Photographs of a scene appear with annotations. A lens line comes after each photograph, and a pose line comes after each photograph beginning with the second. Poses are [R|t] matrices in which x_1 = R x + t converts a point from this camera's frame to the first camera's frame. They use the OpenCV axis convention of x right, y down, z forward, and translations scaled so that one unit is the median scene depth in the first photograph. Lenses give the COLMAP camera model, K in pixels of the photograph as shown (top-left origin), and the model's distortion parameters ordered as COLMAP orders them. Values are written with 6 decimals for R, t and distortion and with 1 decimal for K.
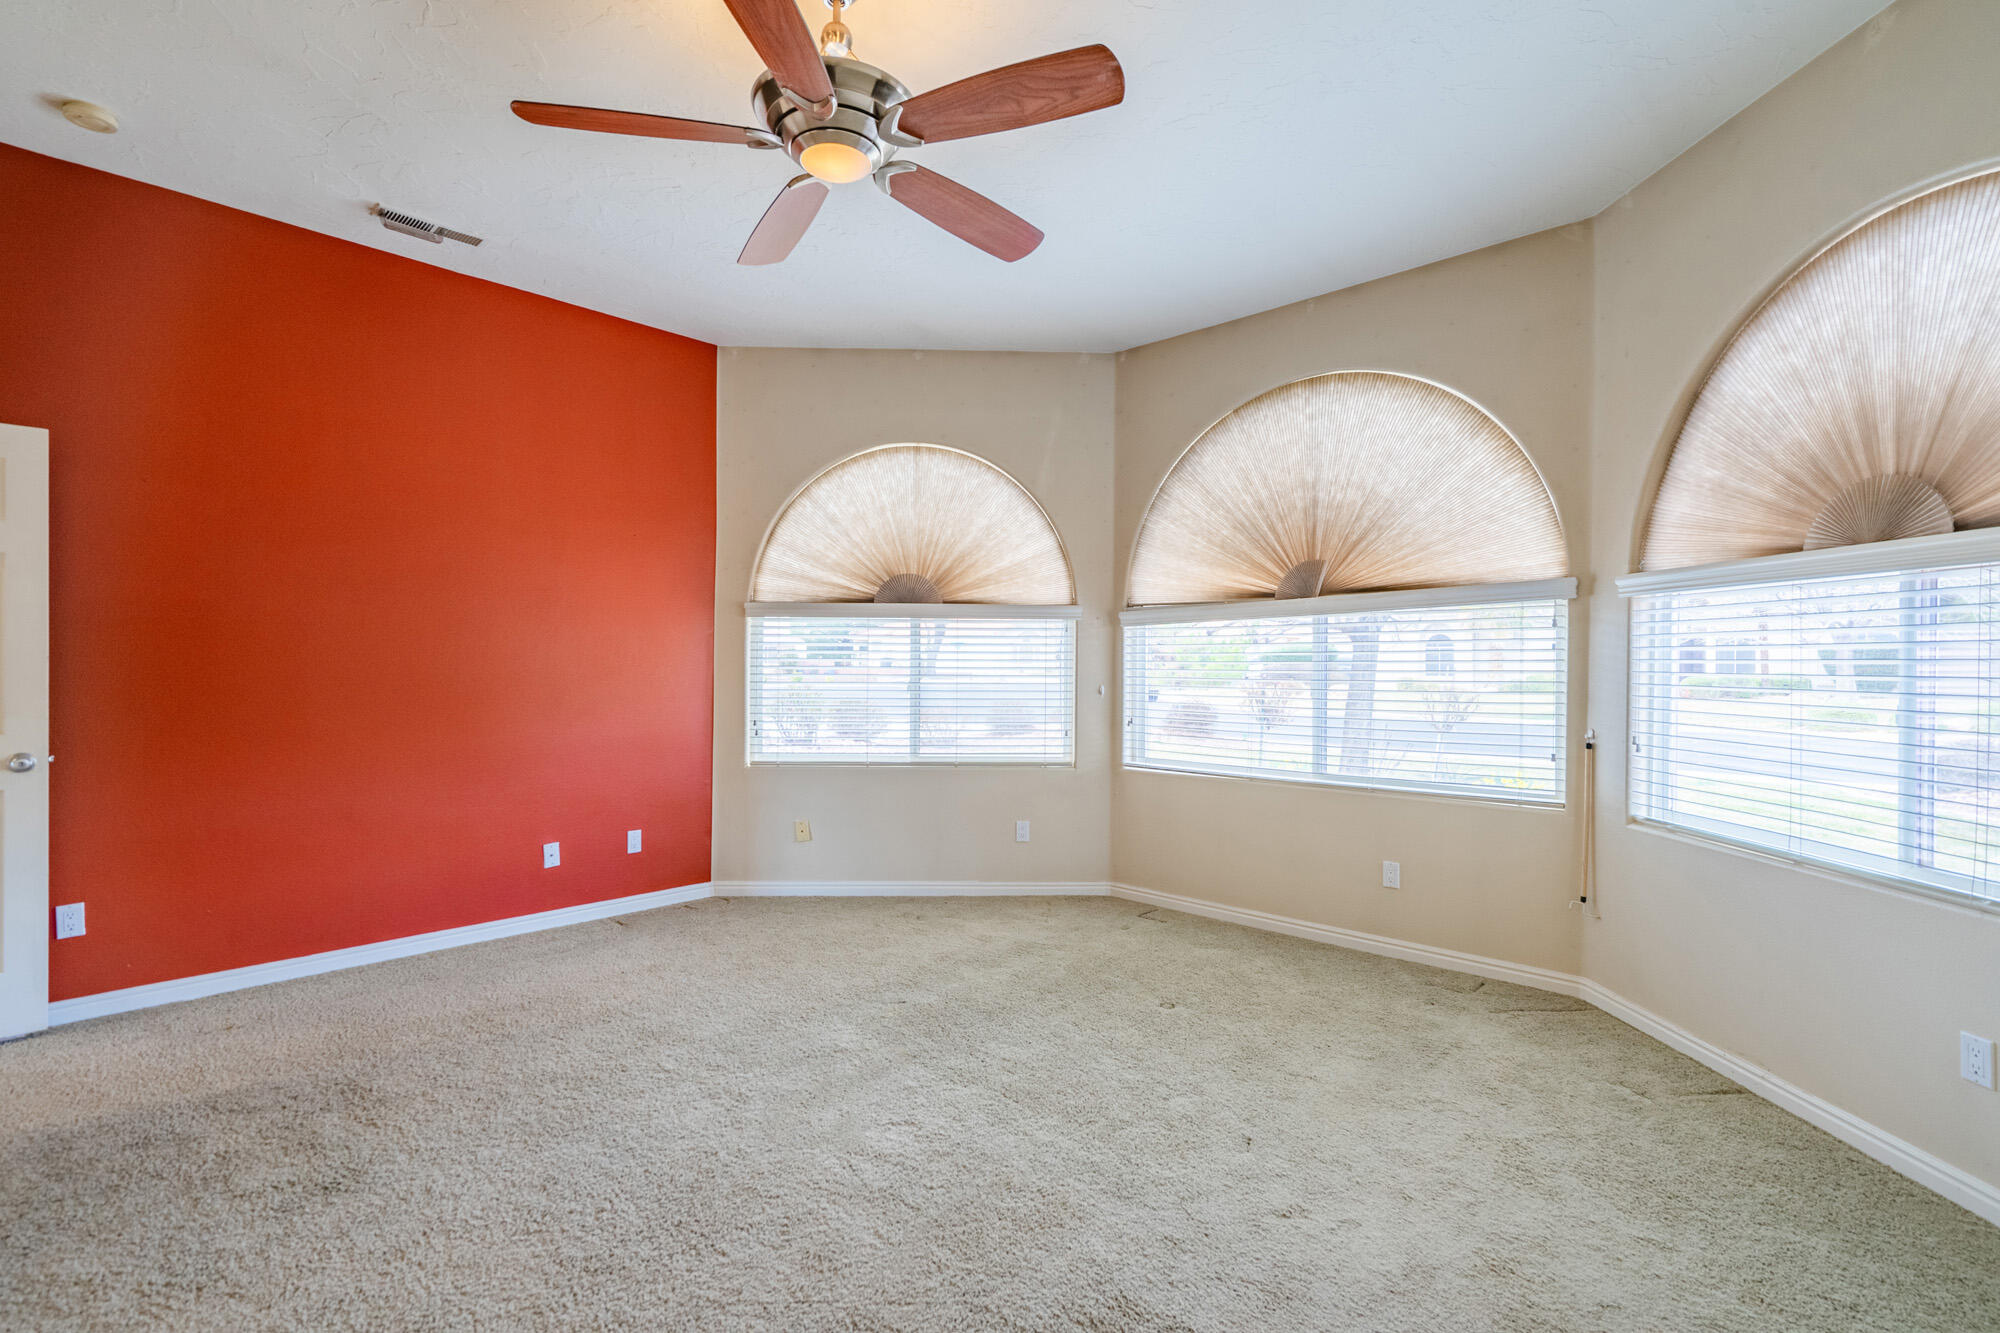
lens RADIAL K [[928.1, 0, 1005.8], [0, 928.1, 677.8], [0, 0, 1]] dist [-0.001625, 0.000953]
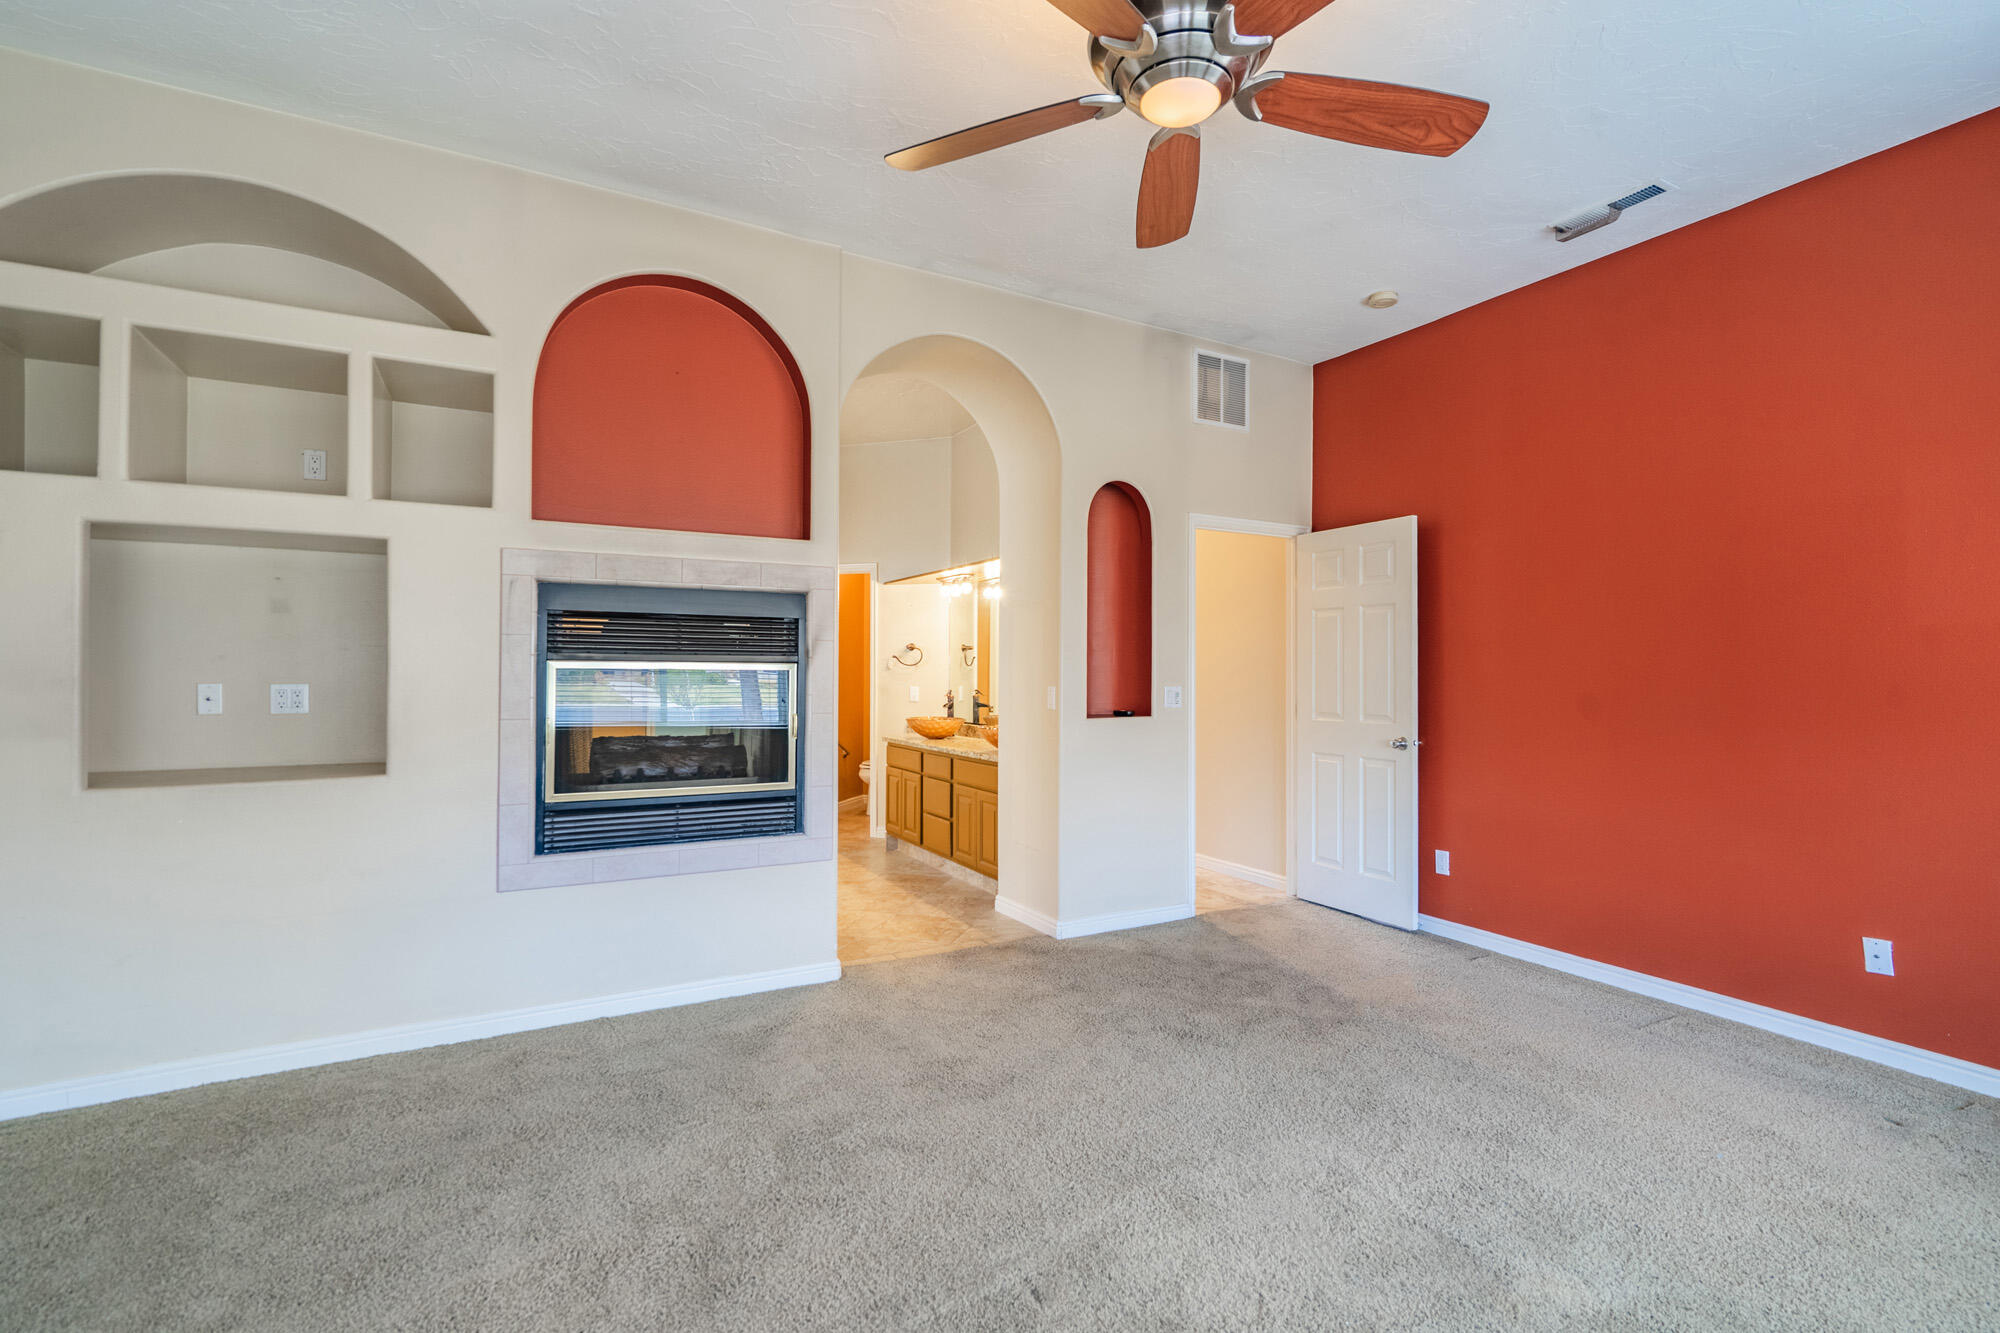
lens RADIAL K [[928.1, 0, 1008.4], [0, 928.1, 663.1], [0, 0, 1]] dist [-0.001625, 0.000953]
pose [[-0.336883, -0.015923, -0.941412, 0.532844], [-0.020129, 0.999750, -0.009707, -0.008274], [0.941331, 0.015679, -0.337120, 0.878810]]
